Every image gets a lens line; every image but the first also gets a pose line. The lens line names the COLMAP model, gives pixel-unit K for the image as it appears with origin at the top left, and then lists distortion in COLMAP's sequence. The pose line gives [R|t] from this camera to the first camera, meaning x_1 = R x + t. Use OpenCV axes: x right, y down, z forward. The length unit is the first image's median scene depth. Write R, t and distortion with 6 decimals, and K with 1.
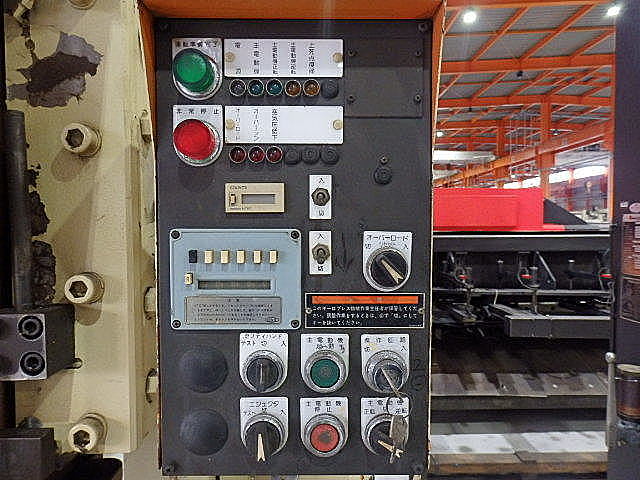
lens RADIAL K [[464.6, 0, 320.0], [0, 464.6, 240.0], [0, 0, 1]] dist [0.004033, 0.003166]
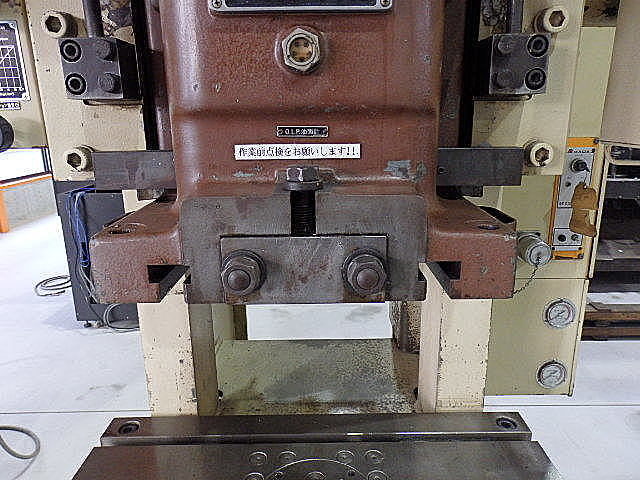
lens RADIAL K [[464.6, 0, 320.0], [0, 464.6, 240.0], [0, 0, 1]] dist [0.004033, 0.003166]
pose [[0.999633, 0.000703, -0.027090, -1.006161], [0.005457, 0.973958, 0.226665, 0.349979], [0.026543, -0.226729, 0.973596, -0.218679]]
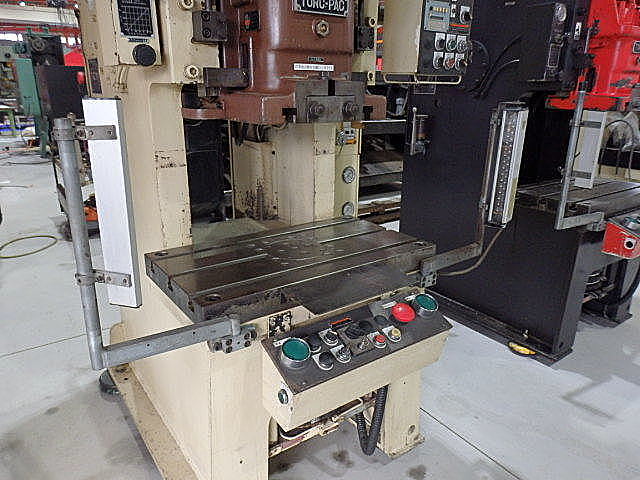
lens RADIAL K [[464.6, 0, 320.0], [0, 464.6, 240.0], [0, 0, 1]] dist [0.004033, 0.003166]
pose [[0.829611, -0.166100, 0.533063, -2.491559], [0.000754, 0.955058, 0.296418, 0.529523], [-0.558341, -0.245510, 0.792452, -1.437070]]
